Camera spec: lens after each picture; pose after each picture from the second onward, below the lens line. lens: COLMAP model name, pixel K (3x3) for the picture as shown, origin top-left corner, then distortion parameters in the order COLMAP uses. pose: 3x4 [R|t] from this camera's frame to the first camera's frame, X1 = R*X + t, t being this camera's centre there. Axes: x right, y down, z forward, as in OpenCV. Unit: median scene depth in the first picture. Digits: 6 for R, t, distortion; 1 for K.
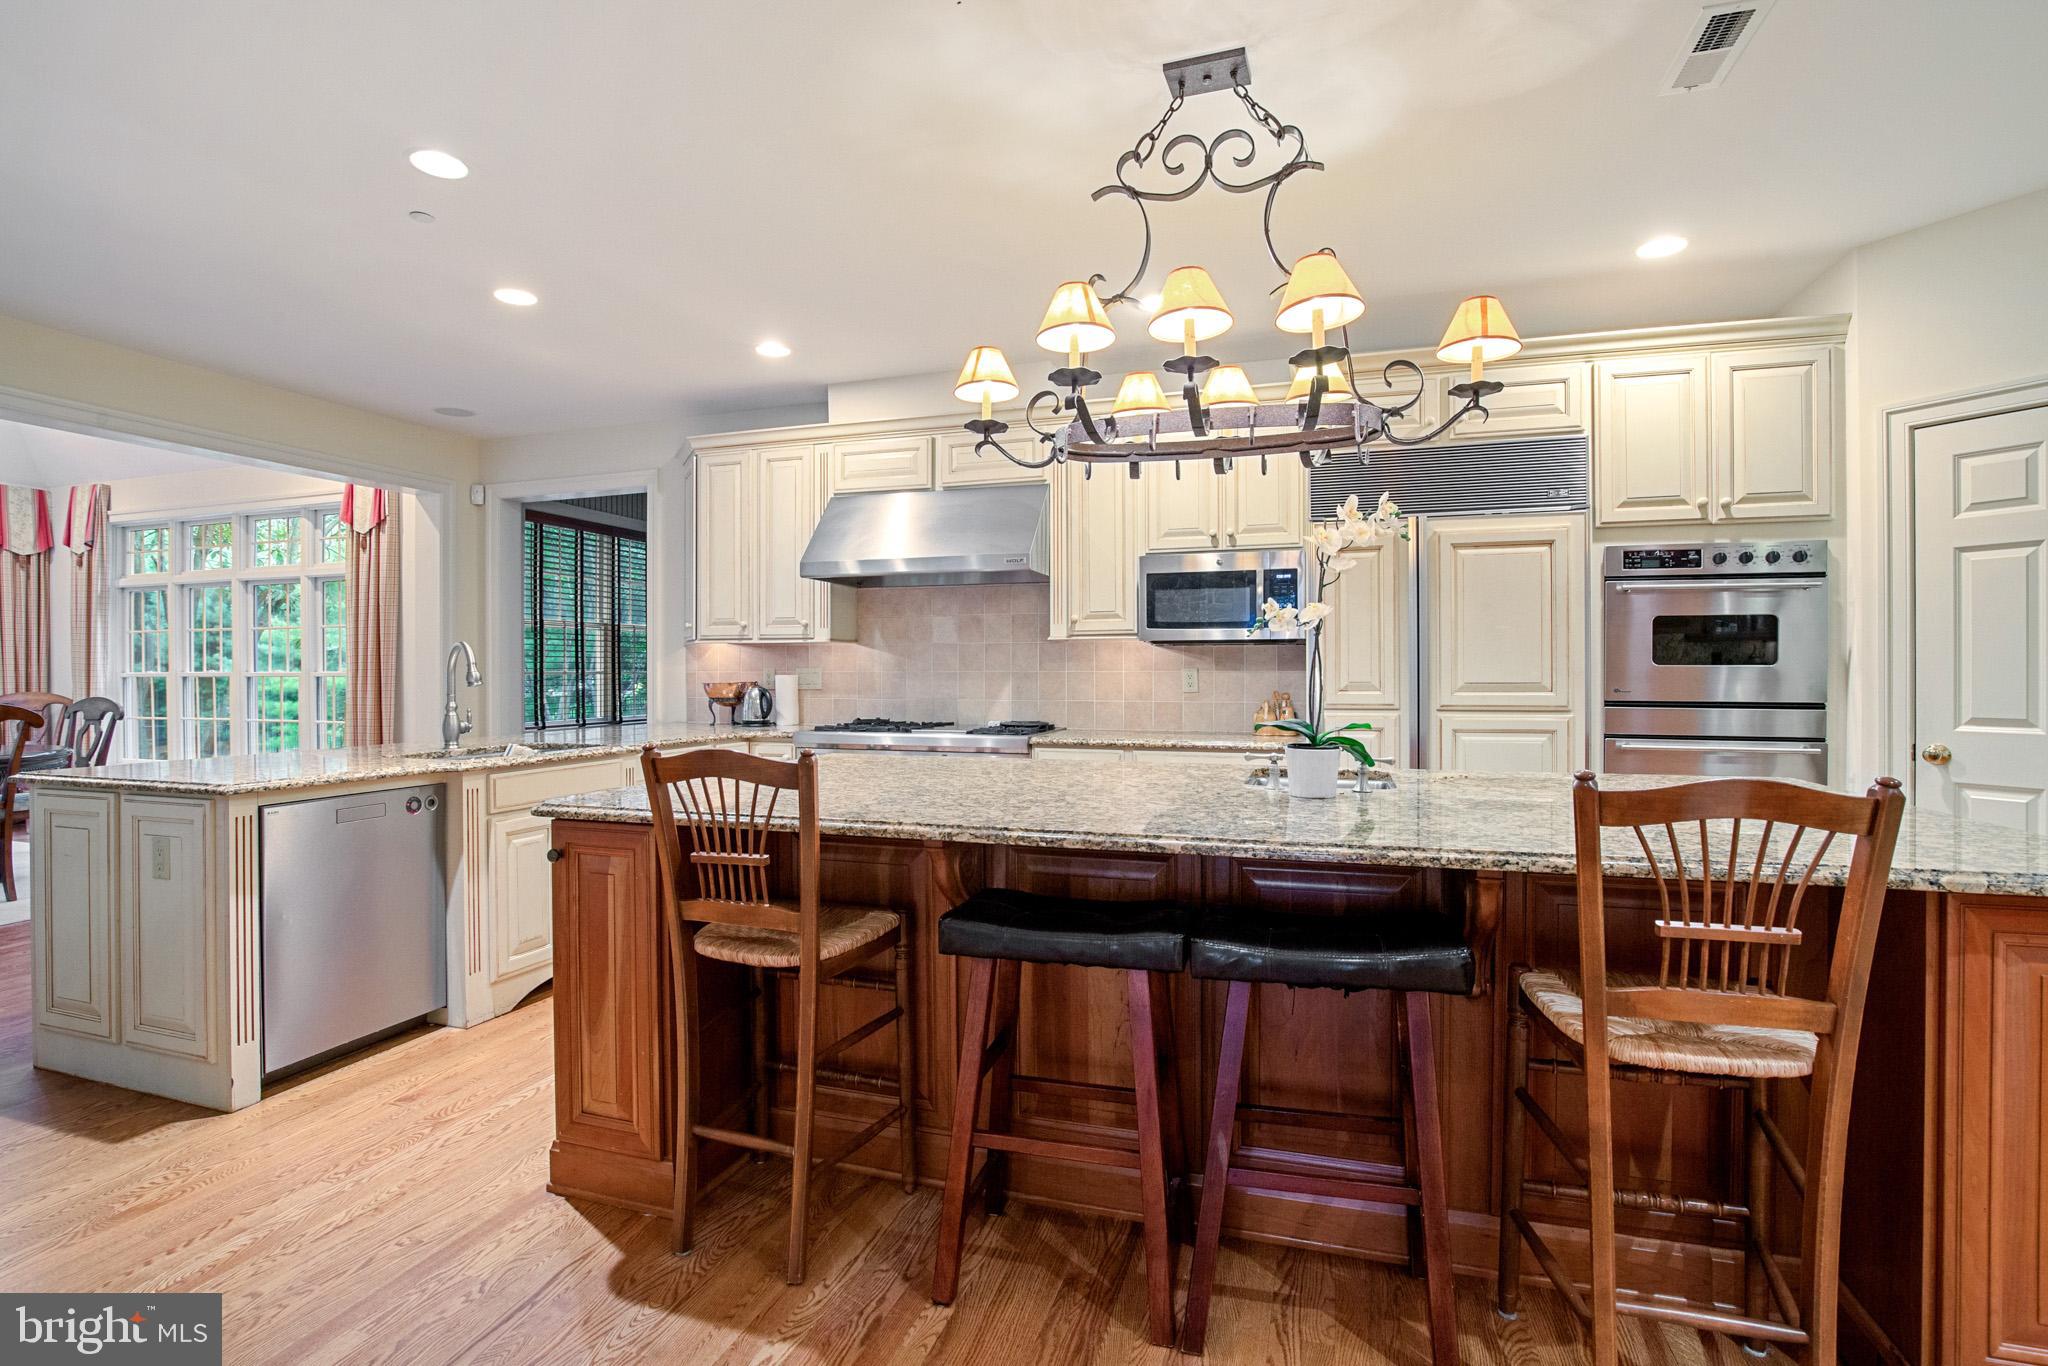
lens RADIAL K [[936.6, 0, 1017.8], [0, 936.6, 675.6], [0, 0, 1]] dist [-0.005908, -0.000559]
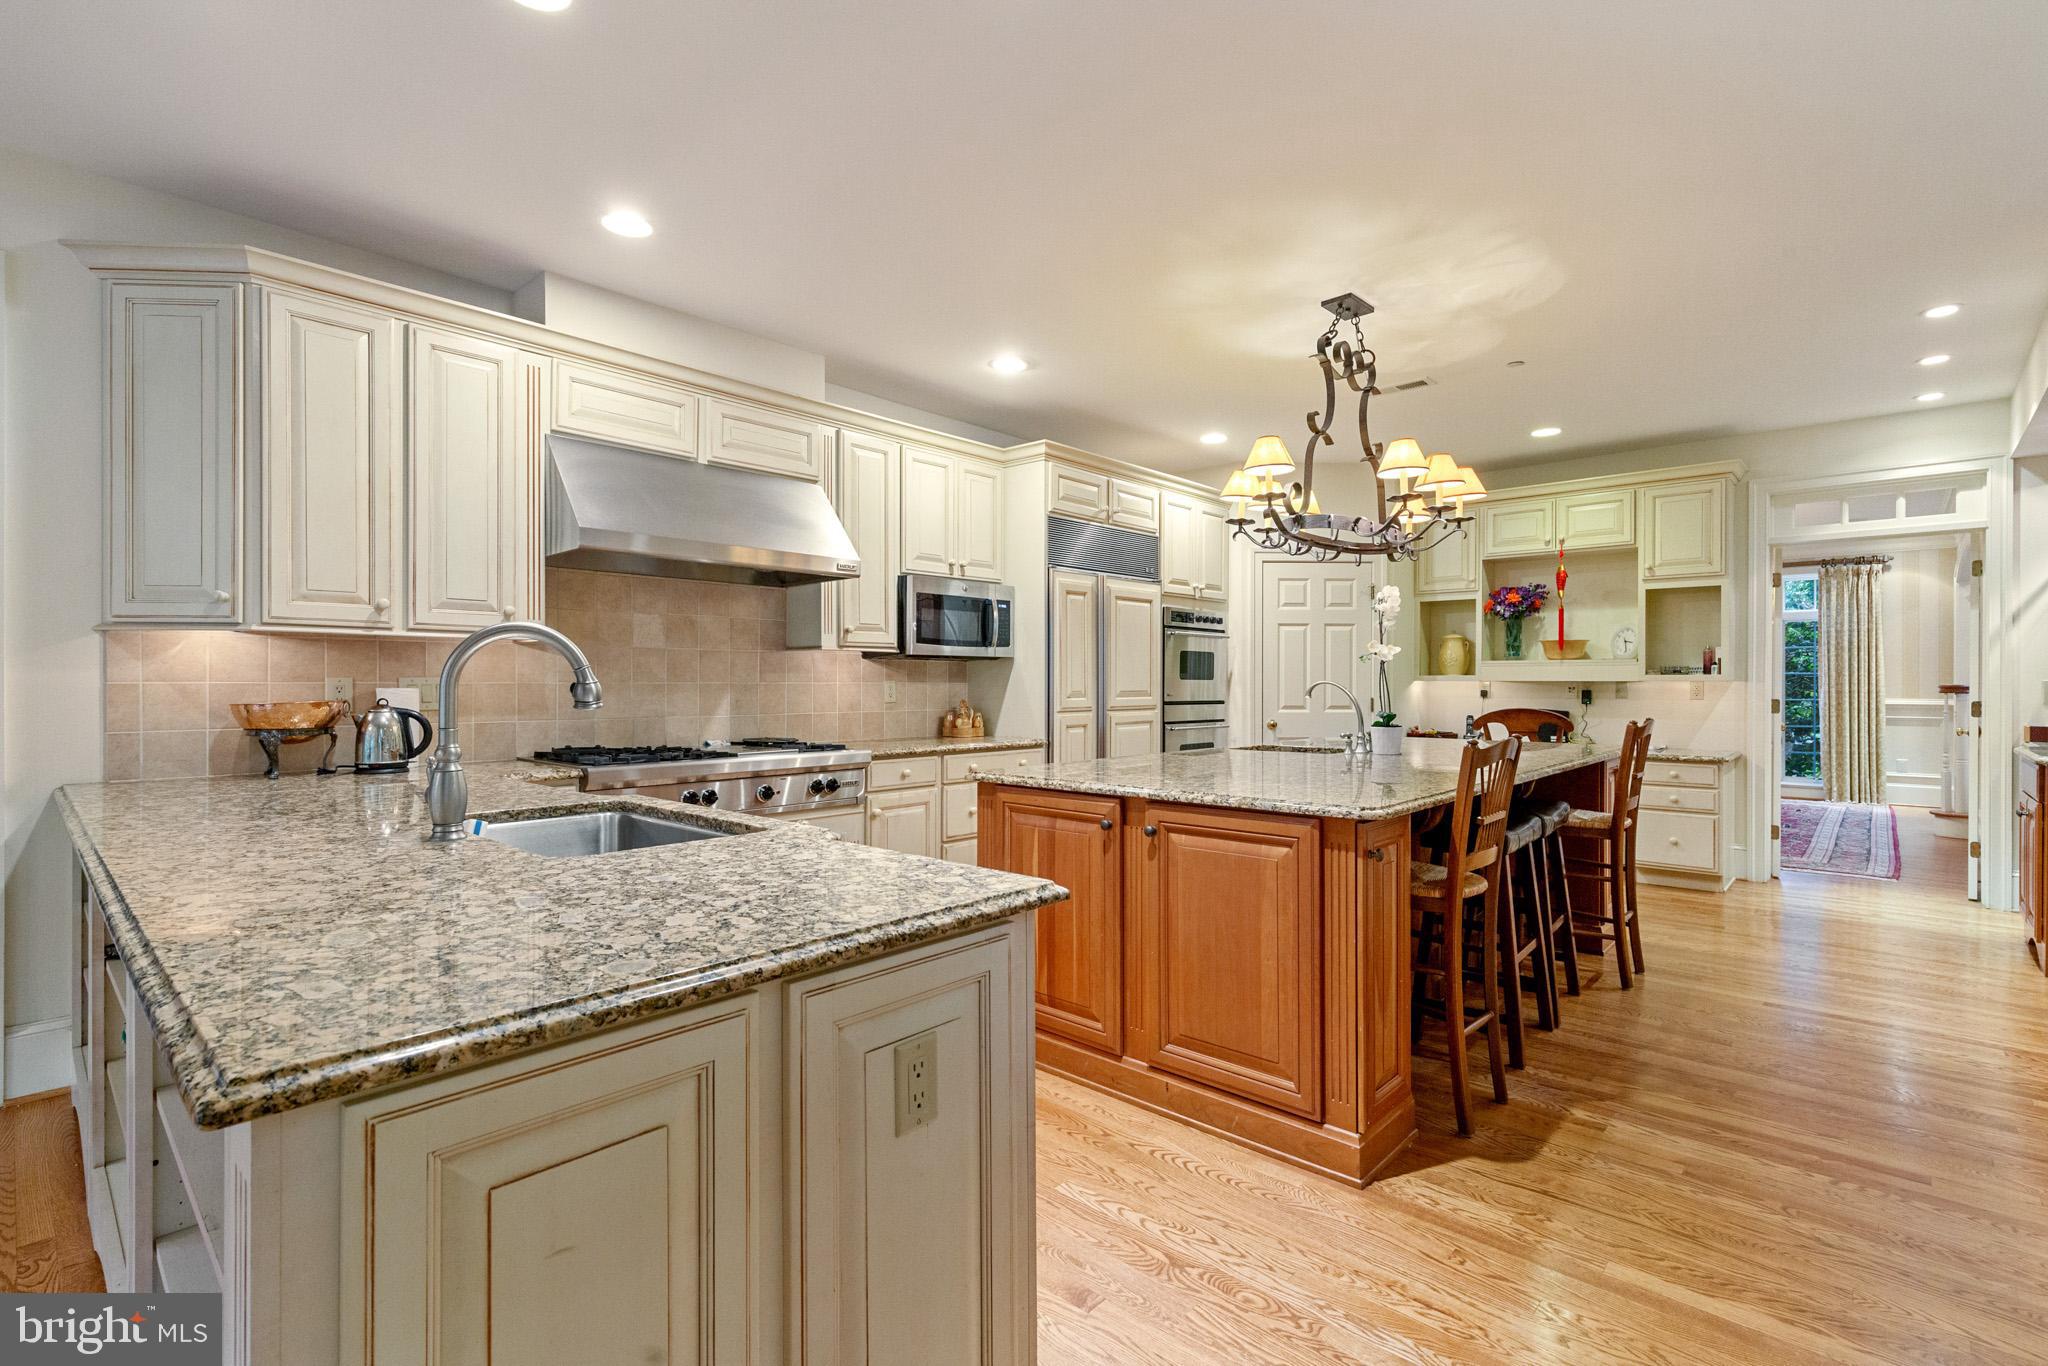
lens RADIAL K [[936.6, 0, 1010.7], [0, 936.6, 685.6], [0, 0, 1]] dist [-0.005908, -0.000559]
pose [[0.428208, -0.002350, 0.903677, -0.743180], [0.002447, 0.999996, 0.001441, -0.002818], [-0.903677, 0.001594, 0.428212, 0.422663]]
